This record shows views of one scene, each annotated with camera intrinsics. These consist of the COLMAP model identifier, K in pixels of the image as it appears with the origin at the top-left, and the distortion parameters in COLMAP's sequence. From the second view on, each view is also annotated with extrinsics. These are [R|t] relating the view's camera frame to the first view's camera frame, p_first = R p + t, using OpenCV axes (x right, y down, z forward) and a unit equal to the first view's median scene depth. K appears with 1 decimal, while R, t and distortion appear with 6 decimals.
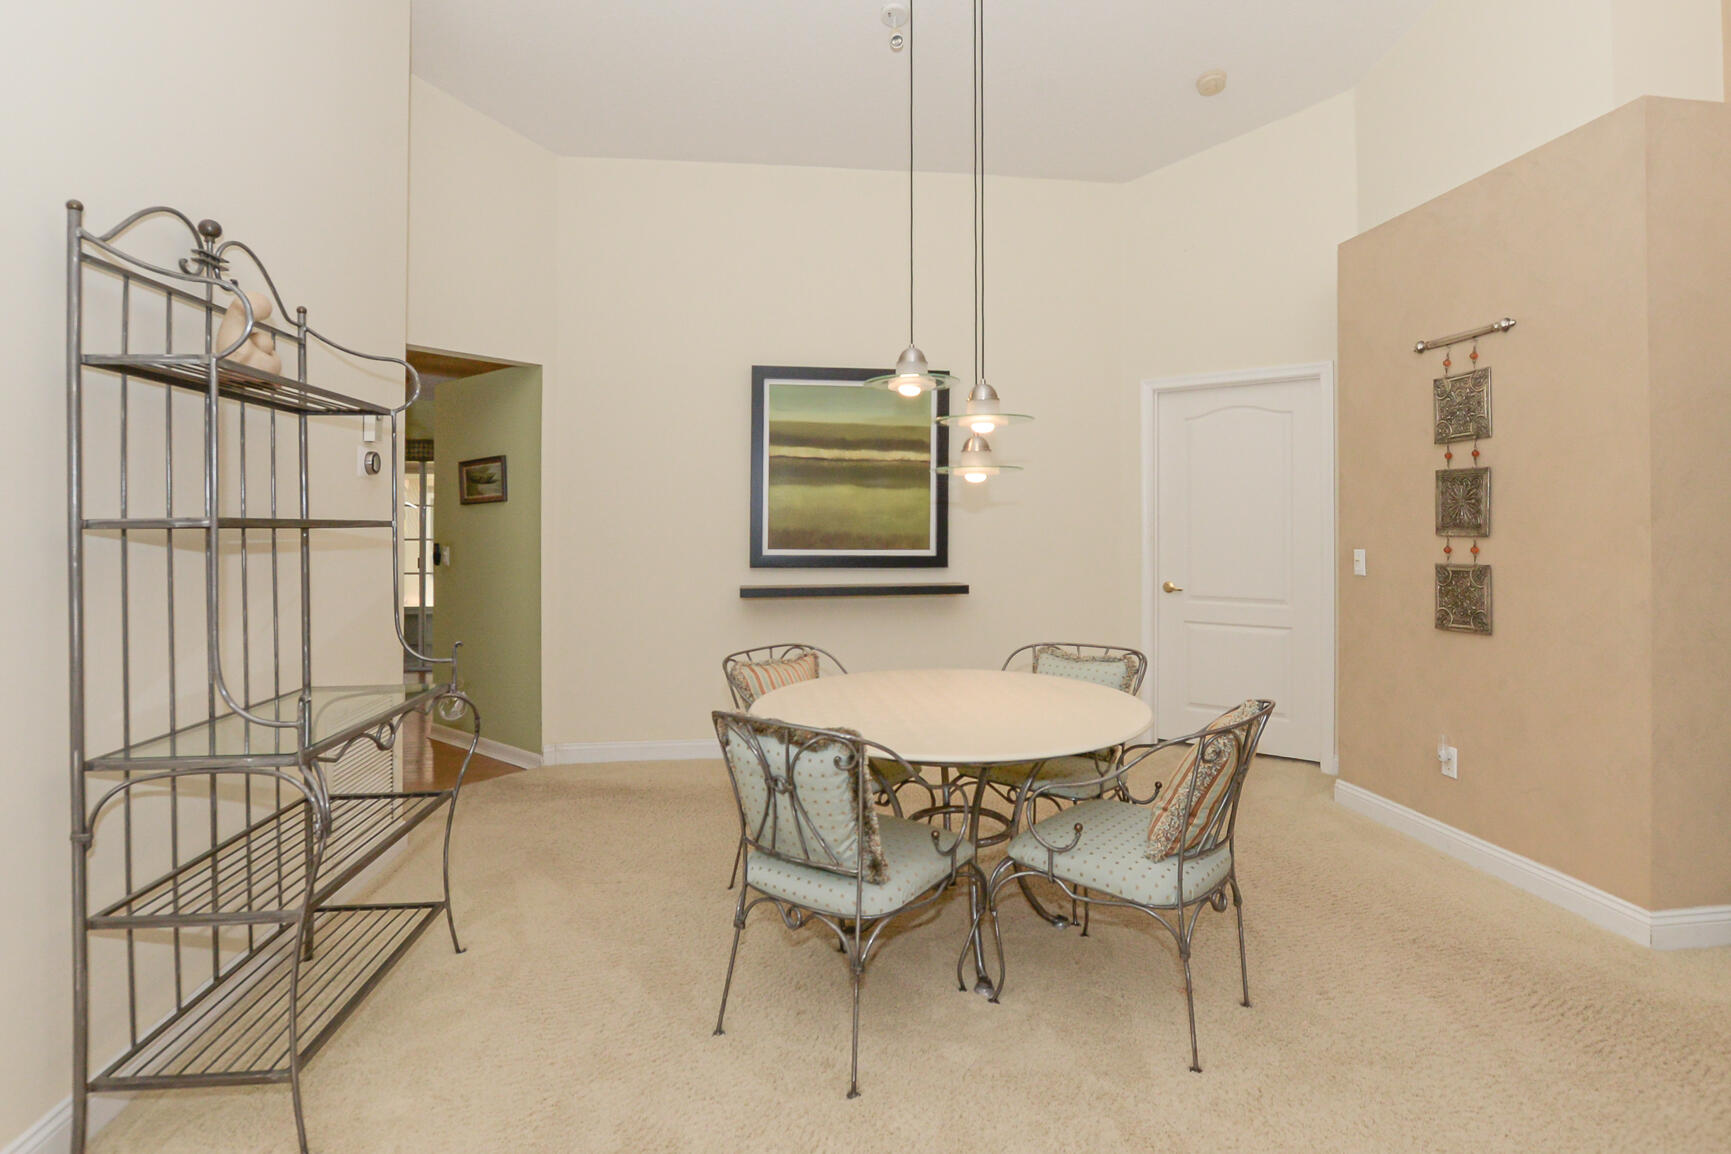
lens RADIAL K [[879.2, 0, 864.5], [0, 879.2, 528.6], [0, 0, 1]] dist [-0.038612, 0.000482]
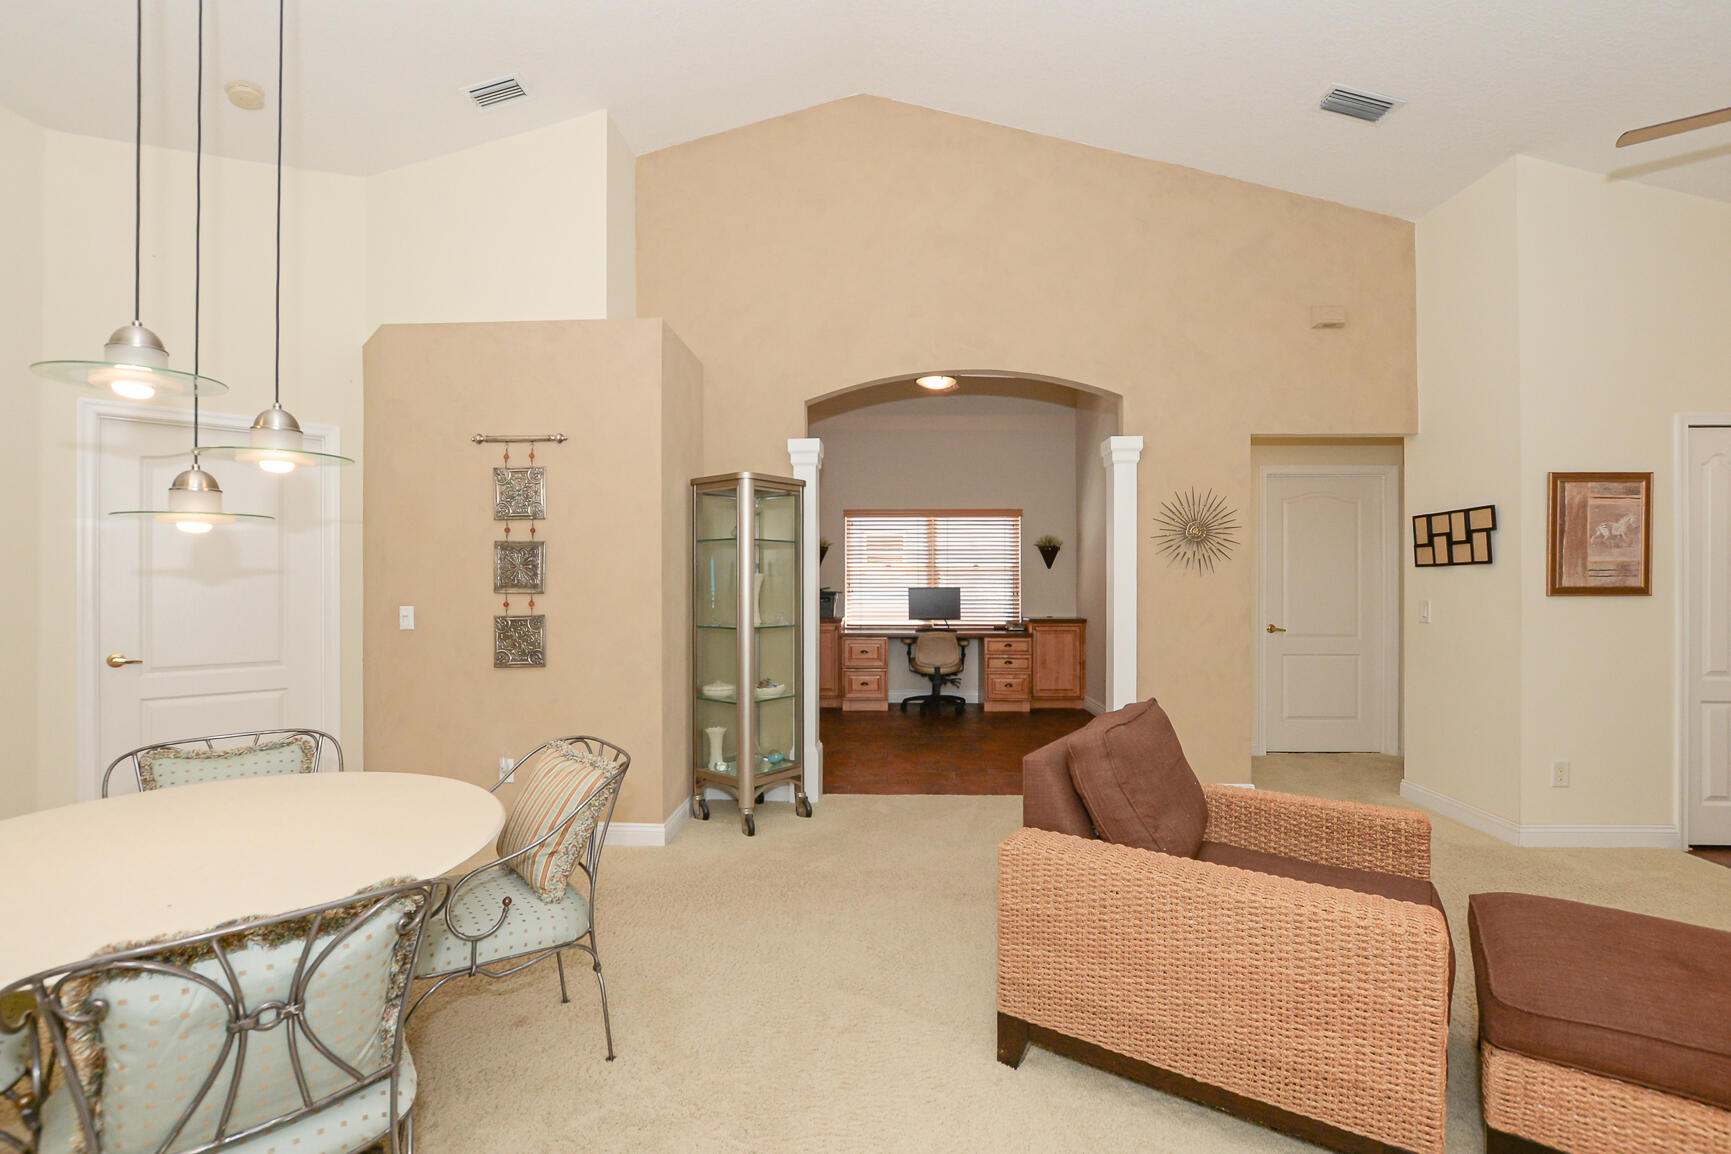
lens RADIAL K [[770.4, 0, 865.5], [0, 770.4, 577.0], [0, 0, 1]] dist [-0.013584, 0.000338]
pose [[0.148324, 0.000901, 0.988938, -0.382946], [-0.000124, 1.000000, -0.000892, -0.015094], [-0.988939, 0.000009, 0.148324, 0.329813]]
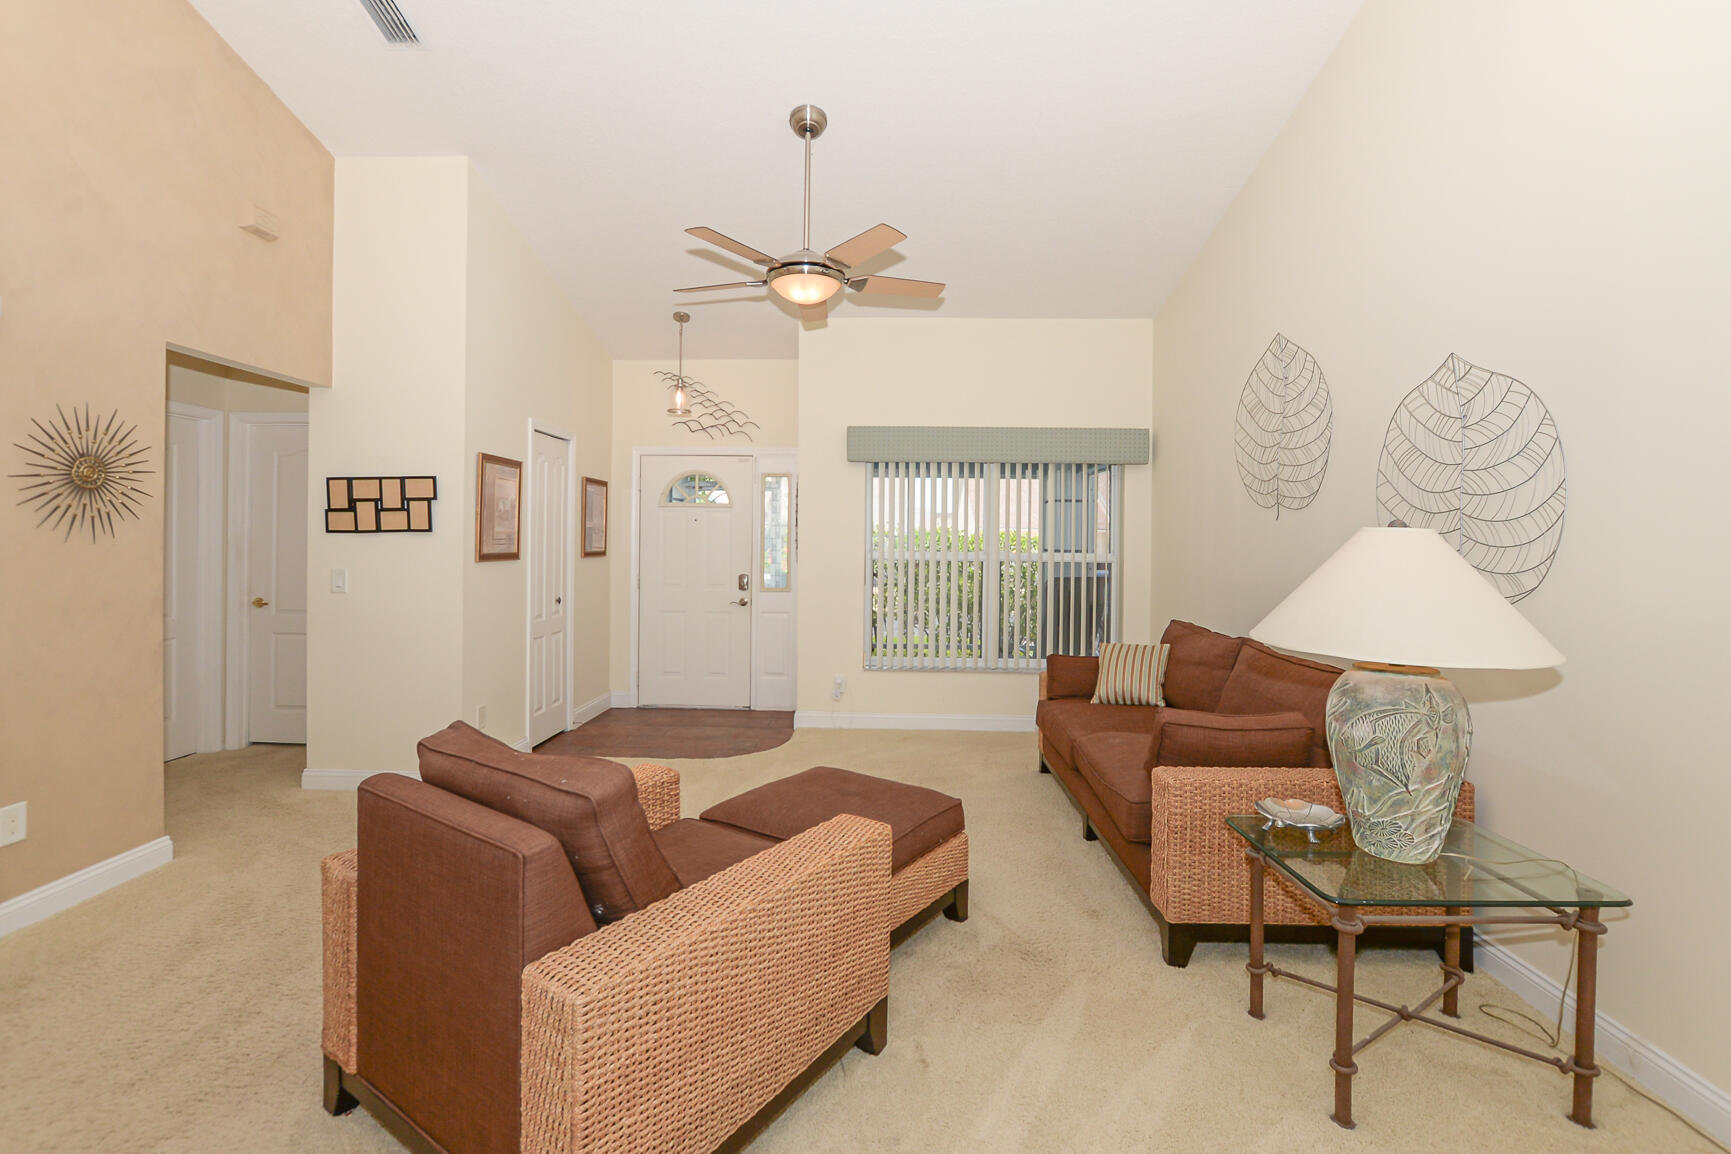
lens RADIAL K [[772.1, 0, 862.8], [0, 772.1, 542.5], [0, 0, 1]] dist [-0.015167, -0.000251]
pose [[-0.990279, -0.009893, 0.138741, 0.094454], [-0.009872, 0.999951, 0.000841, -0.028927], [-0.138743, -0.000537, -0.990328, 0.699520]]
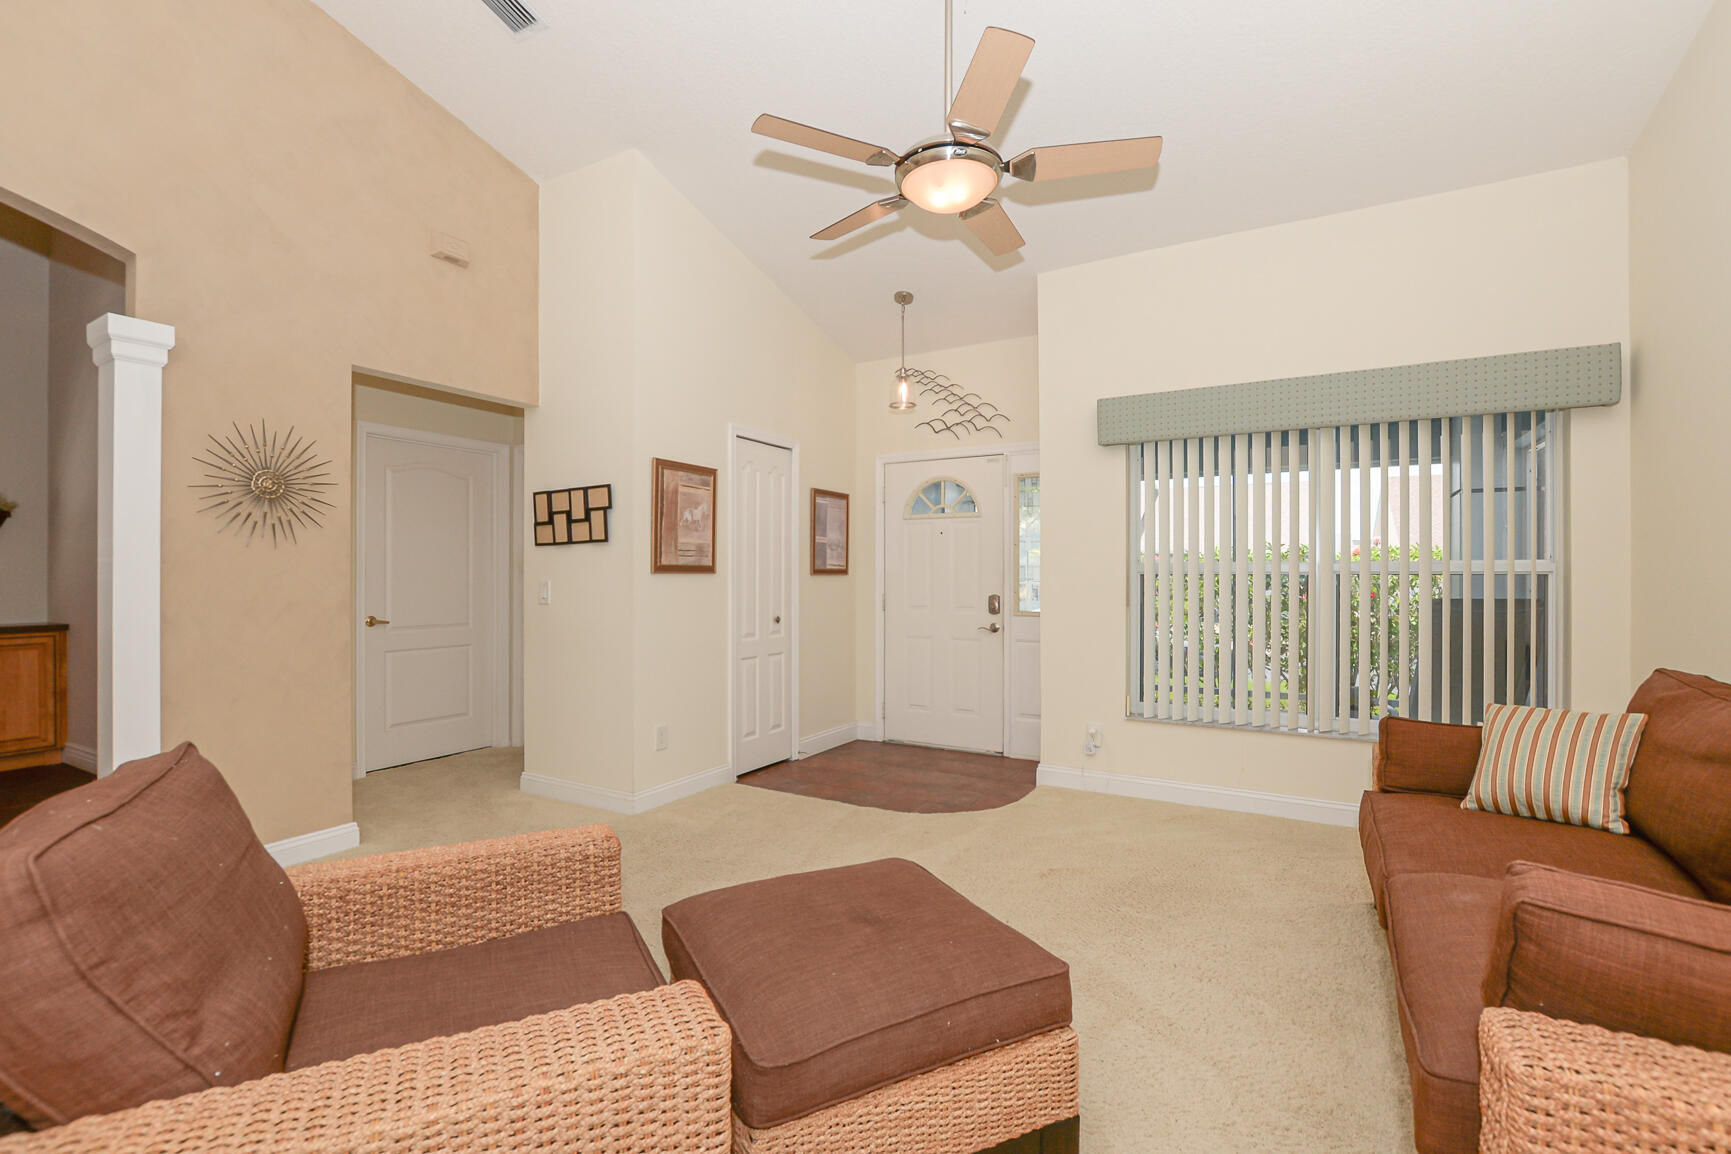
lens RADIAL K [[758.2, 0, 865.5], [0, 758.2, 577.0], [0, 0, 1]] dist [-0.022224, 0.003516]
pose [[-0.806916, -0.000005, 0.590667, -0.078944], [-0.000396, 1.000000, -0.000533, 0.020278], [-0.590667, -0.000664, -0.806915, 0.260014]]
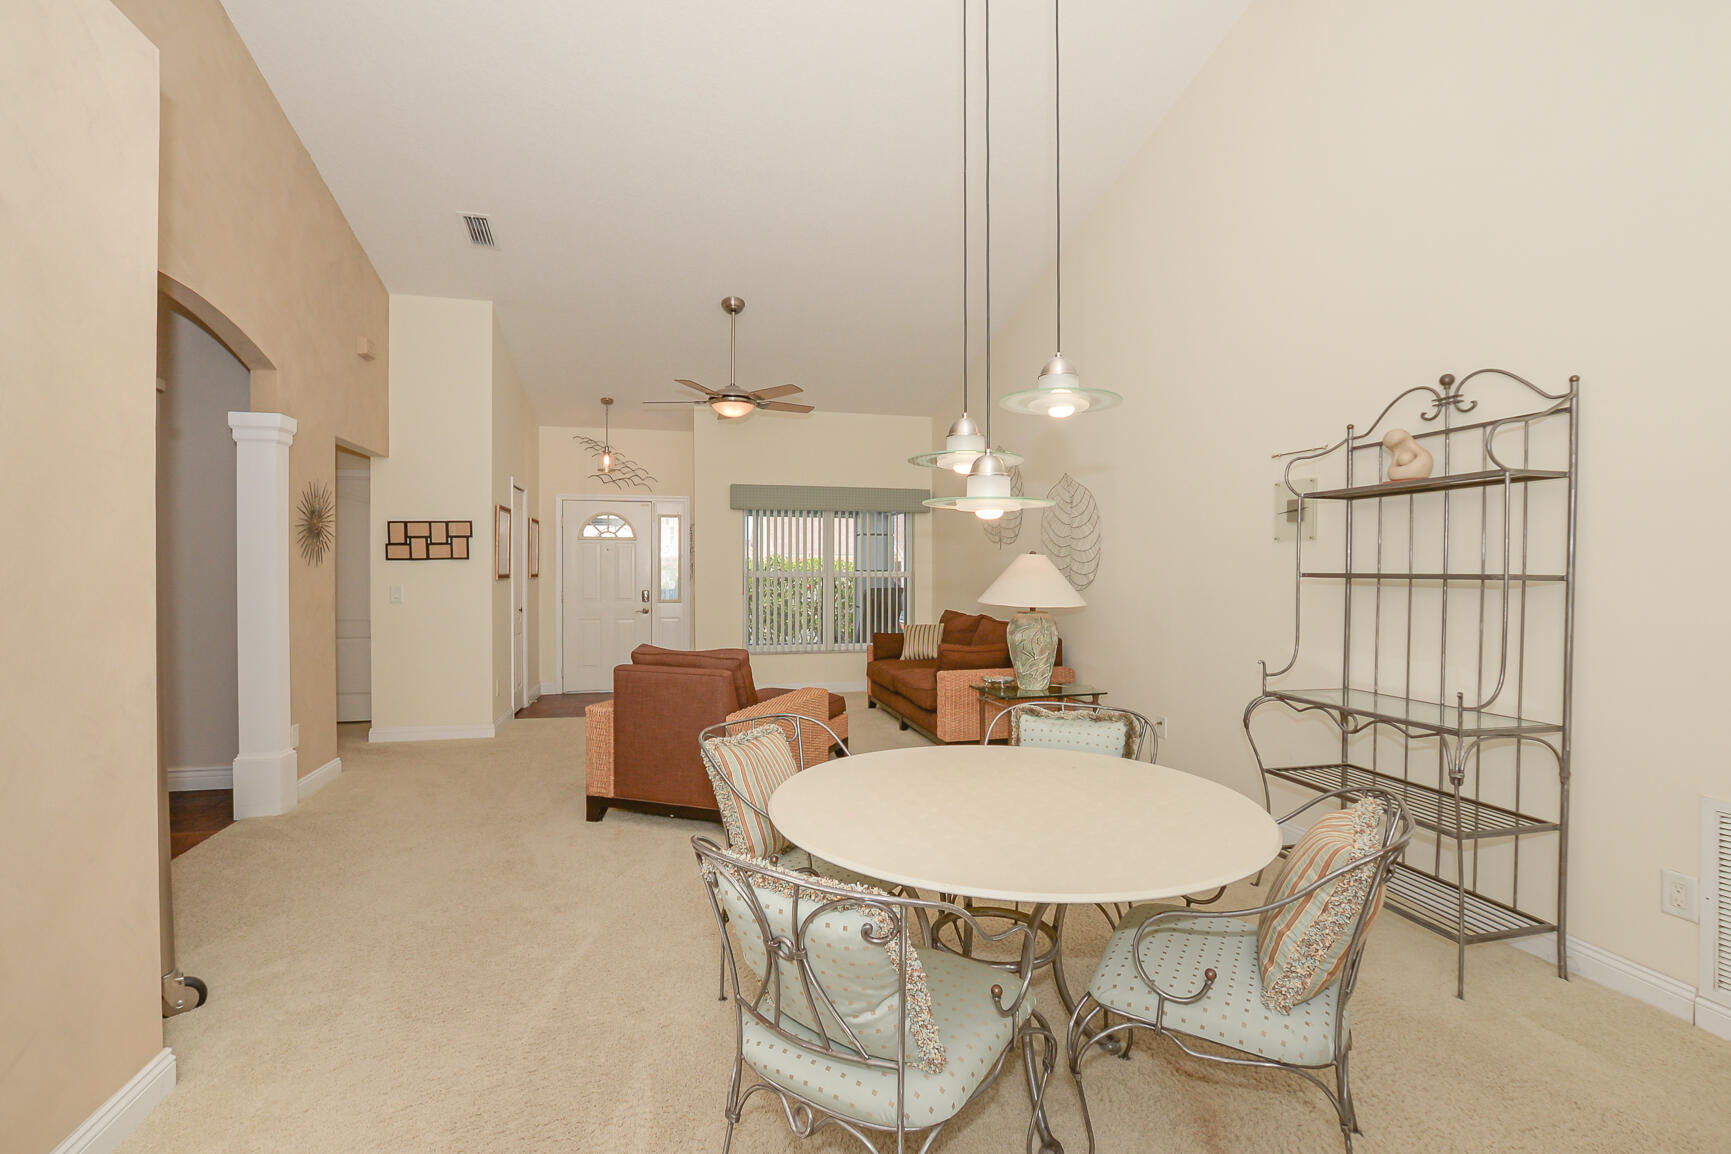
lens RADIAL K [[773.5, 0, 856.3], [0, 773.5, 557.5], [0, 0, 1]] dist [-0.003506, -0.000392]
pose [[-0.991685, -0.002950, -0.128654, 0.300192], [-0.000919, 0.999874, -0.015838, -0.013188], [0.128685, -0.015588, -0.991563, 1.529870]]
